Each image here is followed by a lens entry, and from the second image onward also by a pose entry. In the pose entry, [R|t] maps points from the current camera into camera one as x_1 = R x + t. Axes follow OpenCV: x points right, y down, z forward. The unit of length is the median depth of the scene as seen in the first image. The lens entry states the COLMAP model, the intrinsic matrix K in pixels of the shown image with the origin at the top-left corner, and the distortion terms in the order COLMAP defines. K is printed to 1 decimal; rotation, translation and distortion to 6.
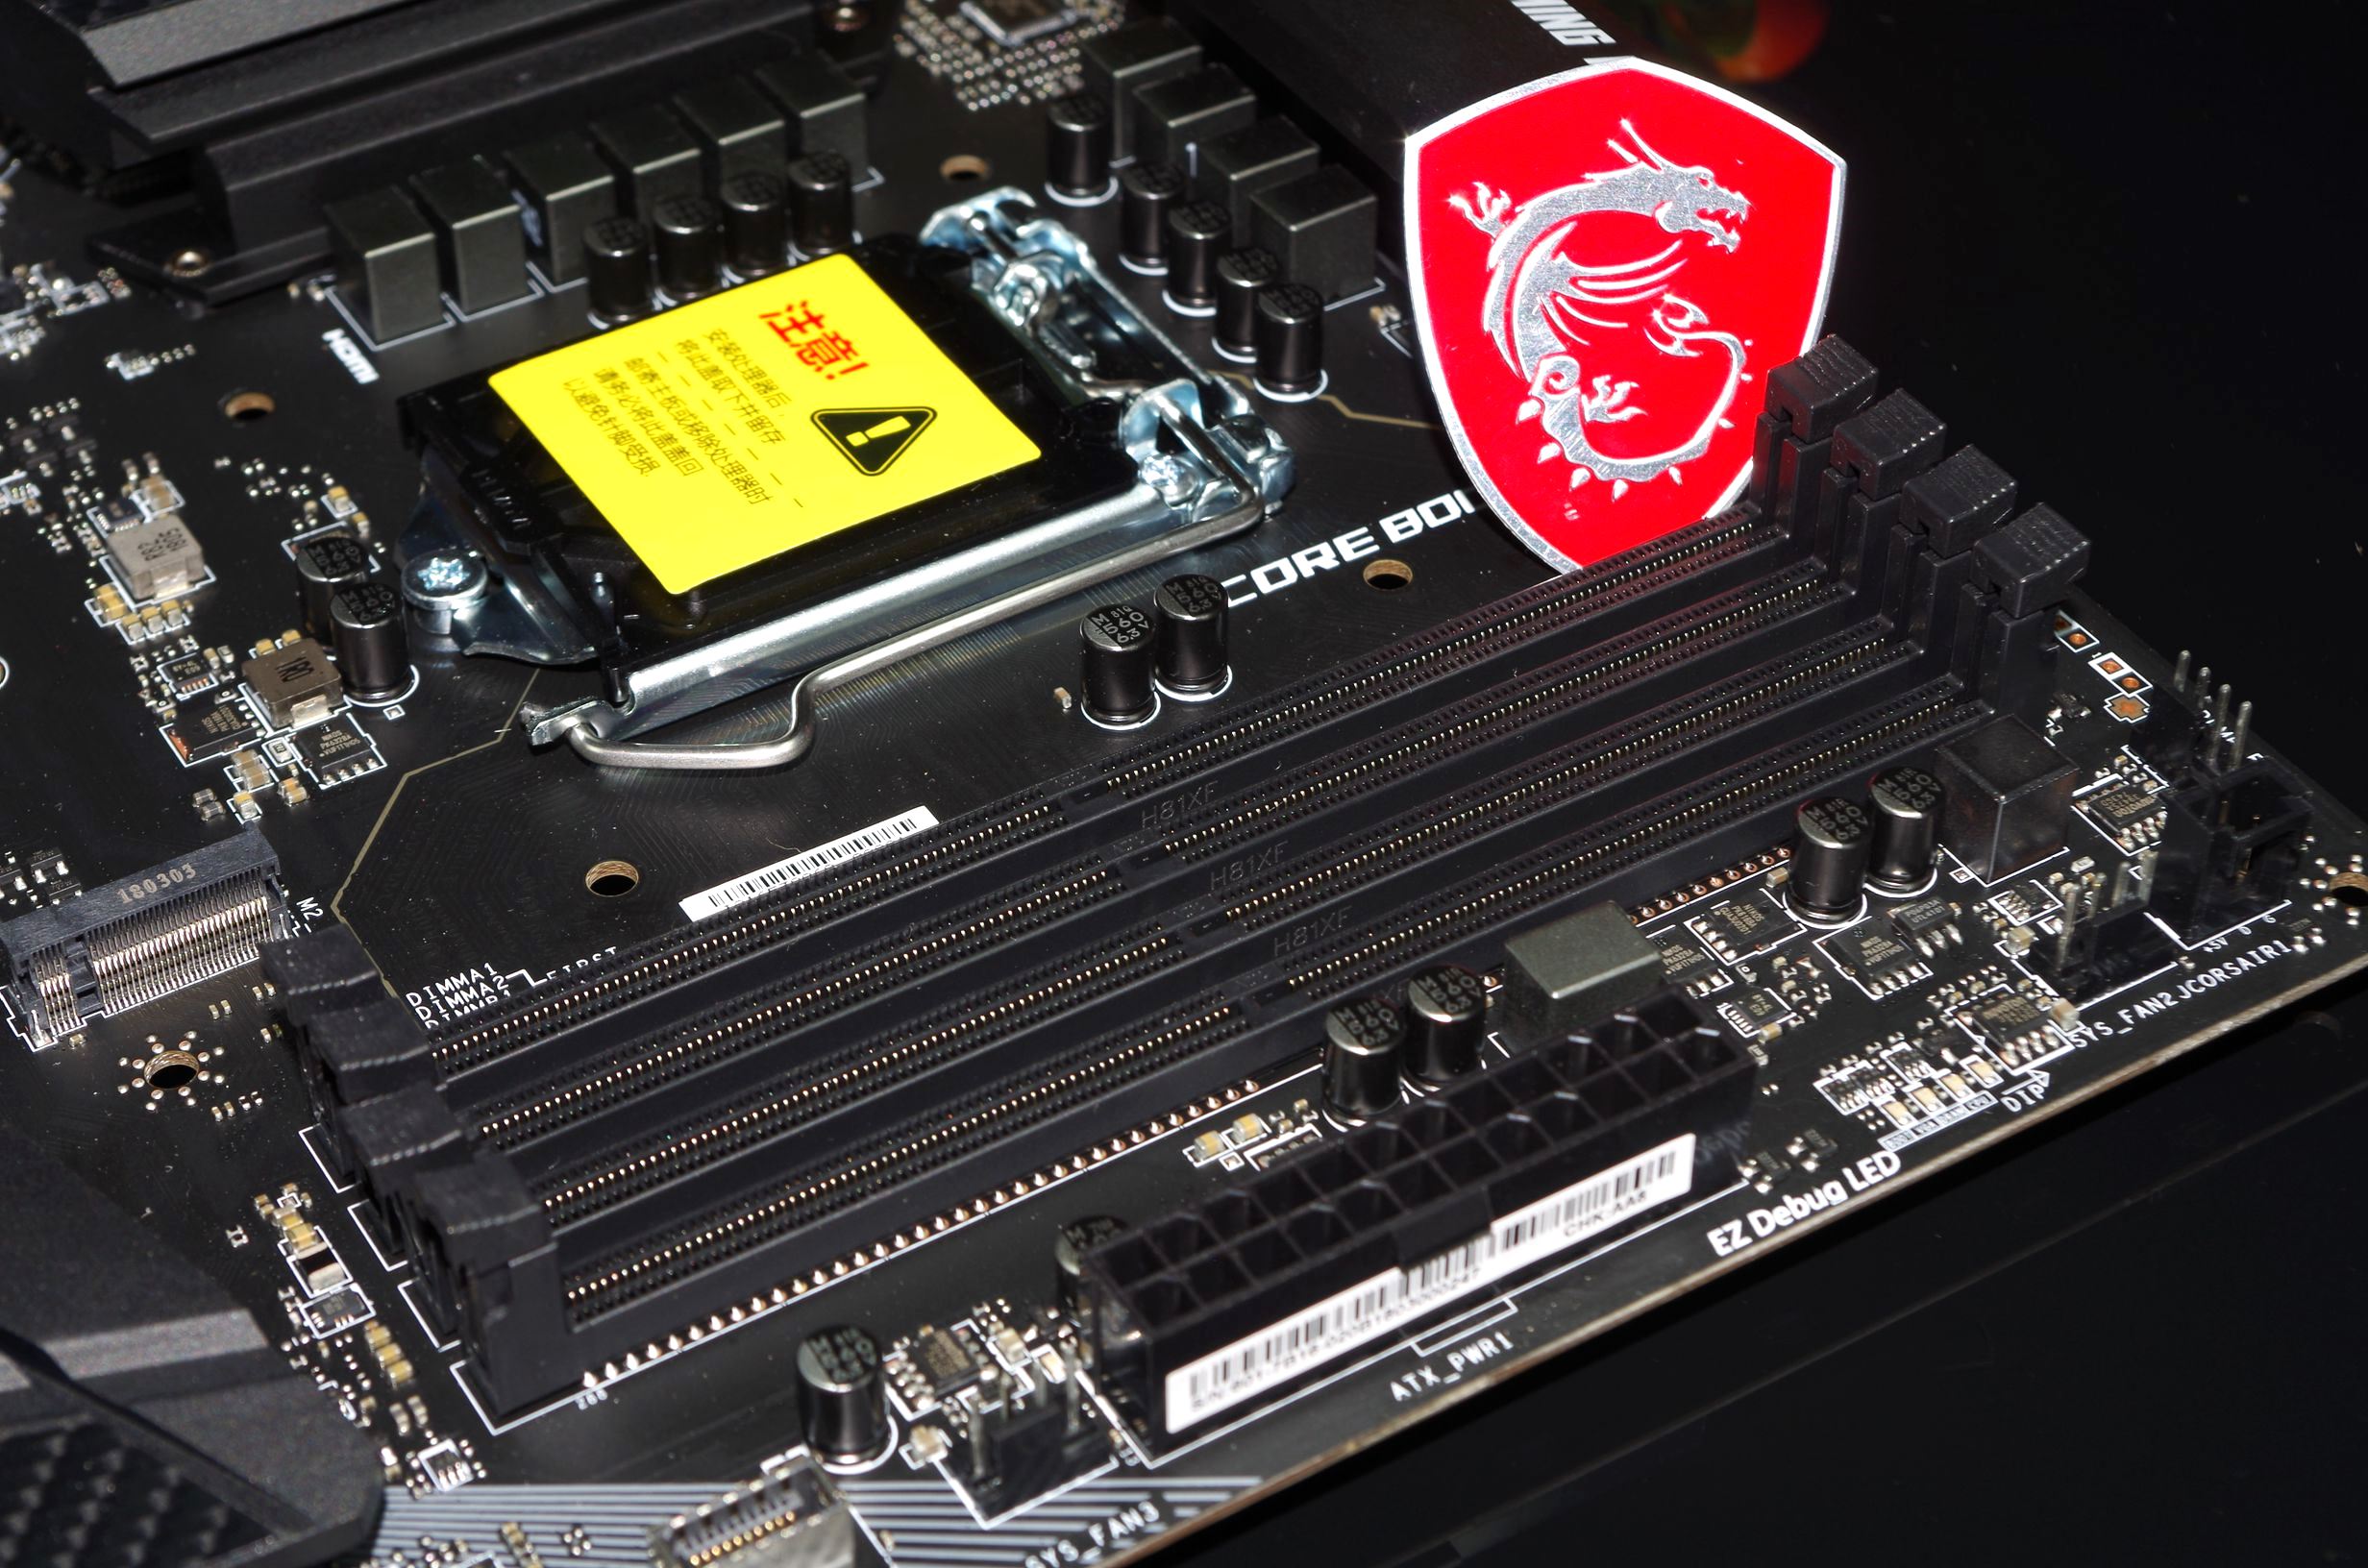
lens RADIAL K [[4478.6, 0, 1184.0], [0, 4478.6, 784.0], [0, 0, 1]] dist [-0.001194, -0.190142]
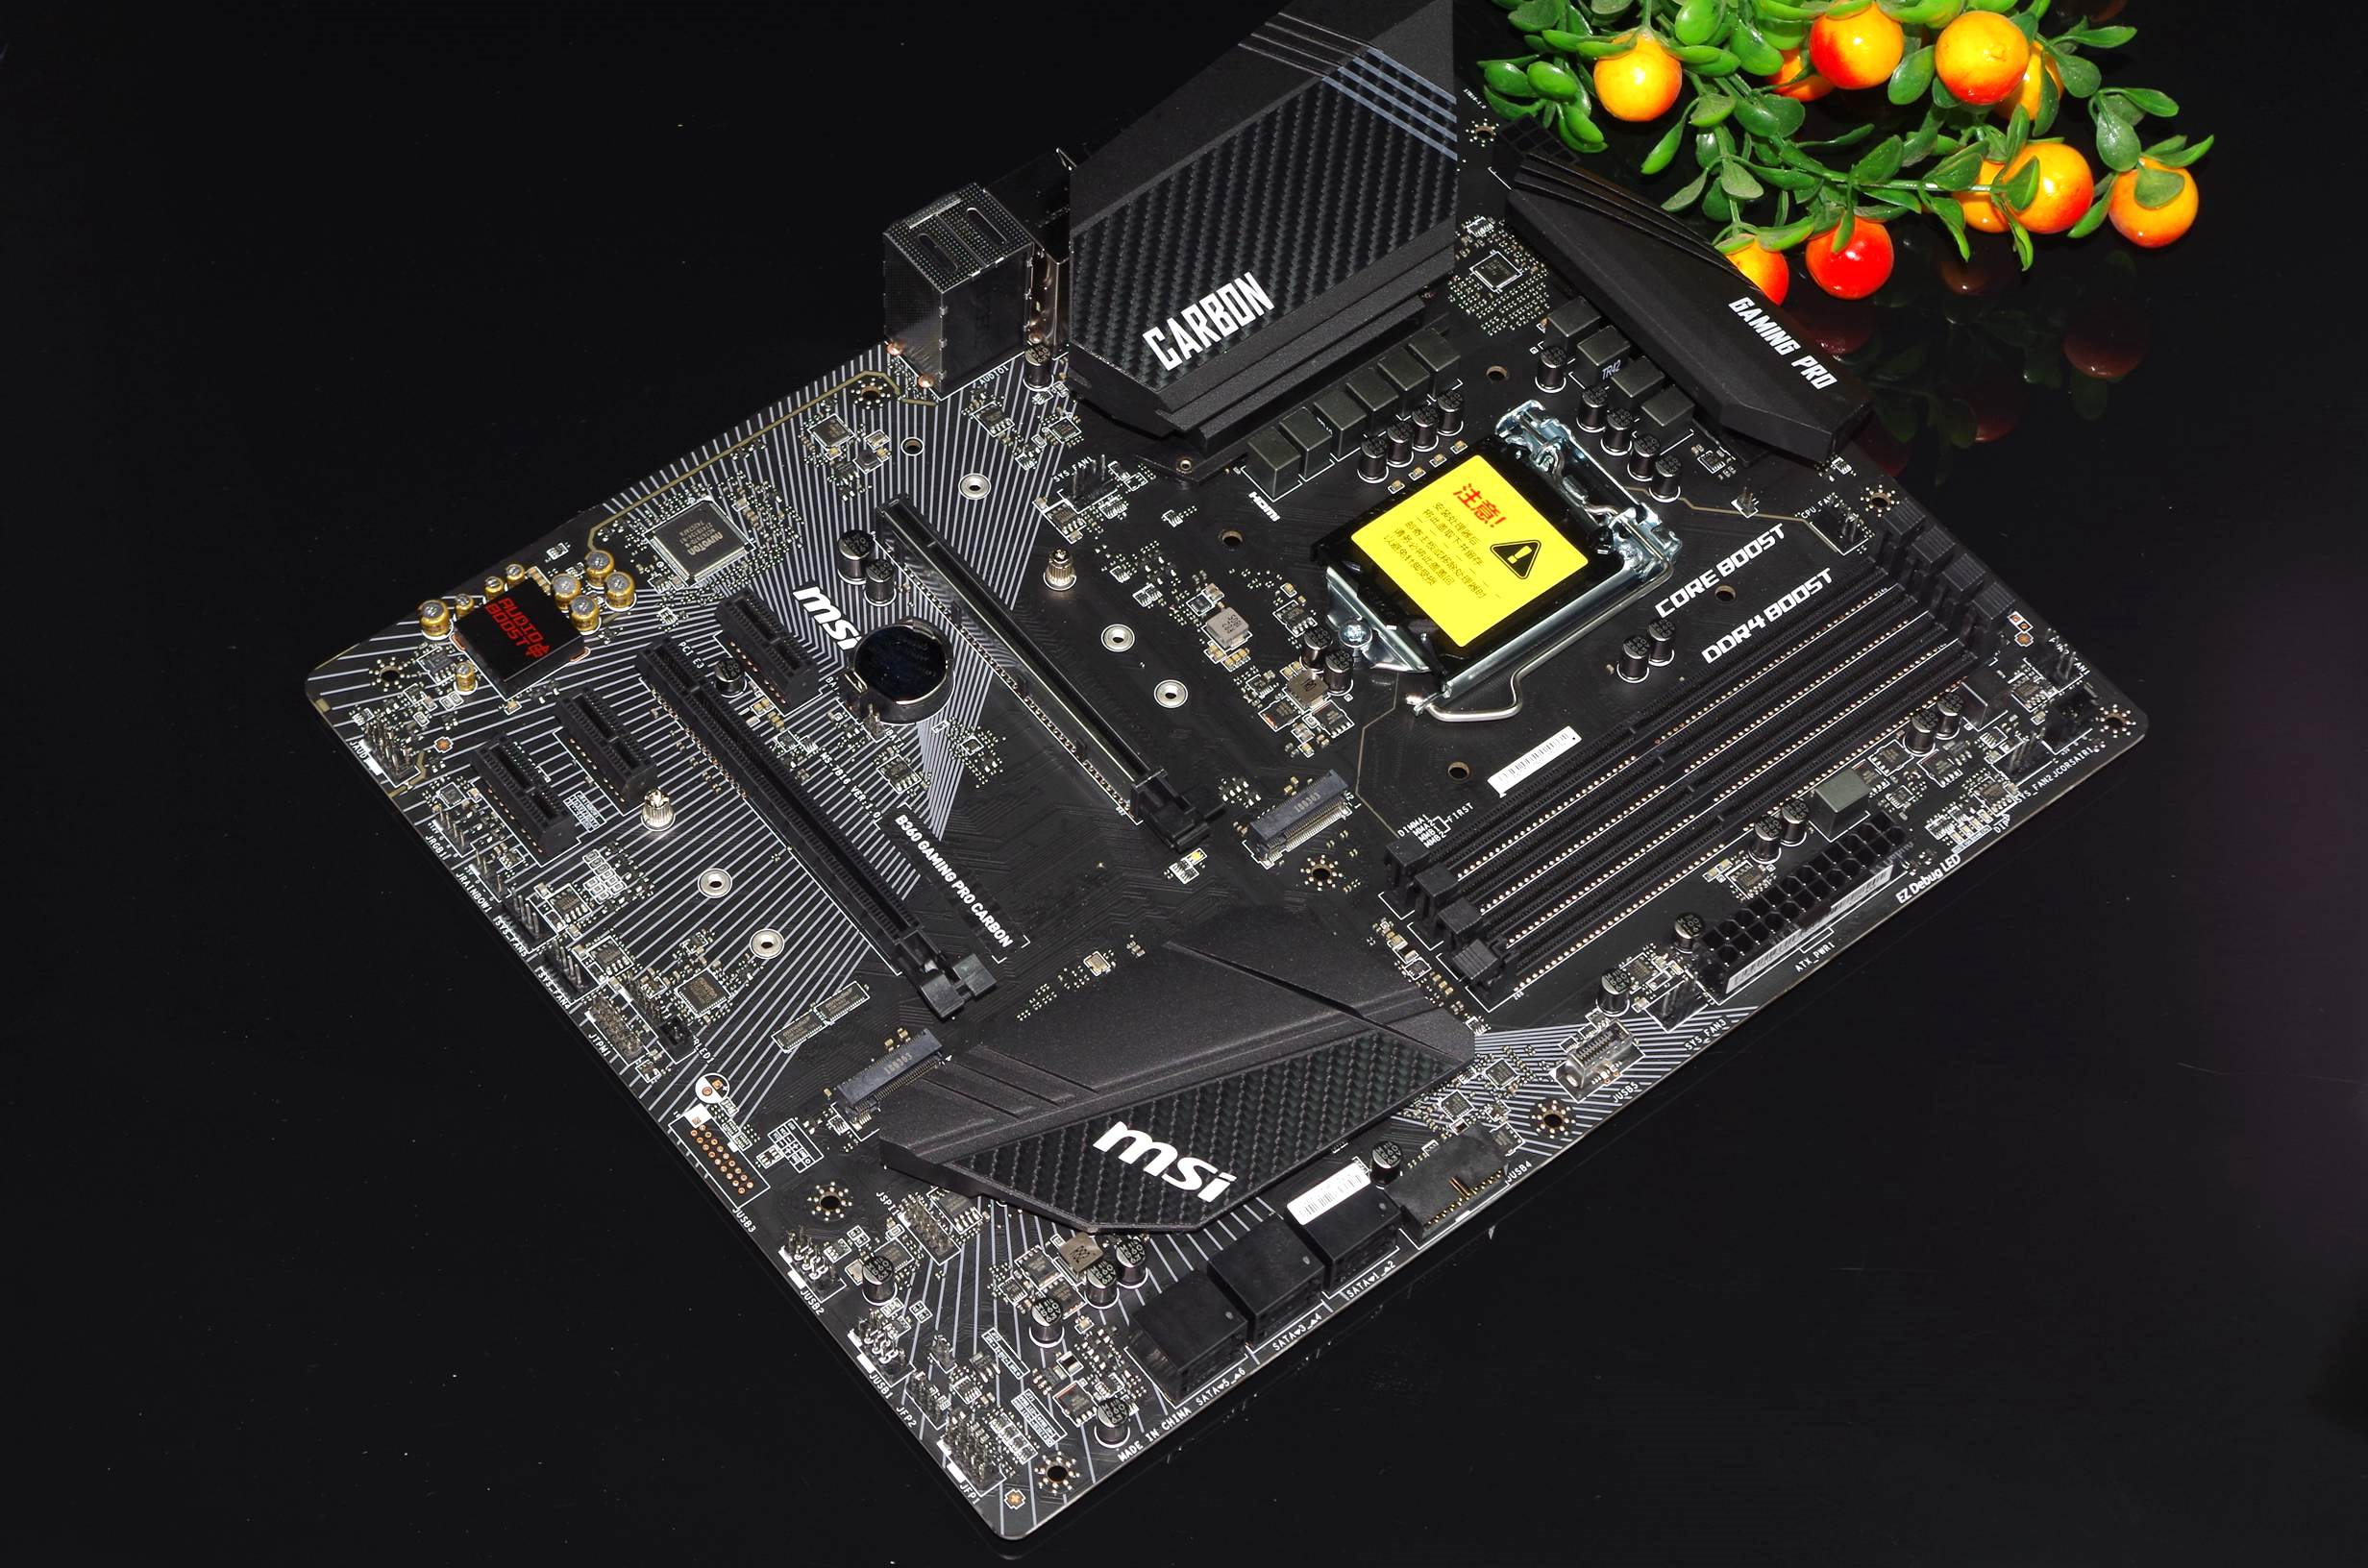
lens RADIAL K [[4758.8, 0, 1230.1], [0, 4758.8, 782.6], [0, 0, 1]] dist [0.001511, 0.021465]
pose [[0.990695, -0.082707, 0.108092, -0.517452], [0.050869, 0.961638, 0.269564, -0.669365], [-0.126240, -0.261557, 0.956897, -1.498074]]
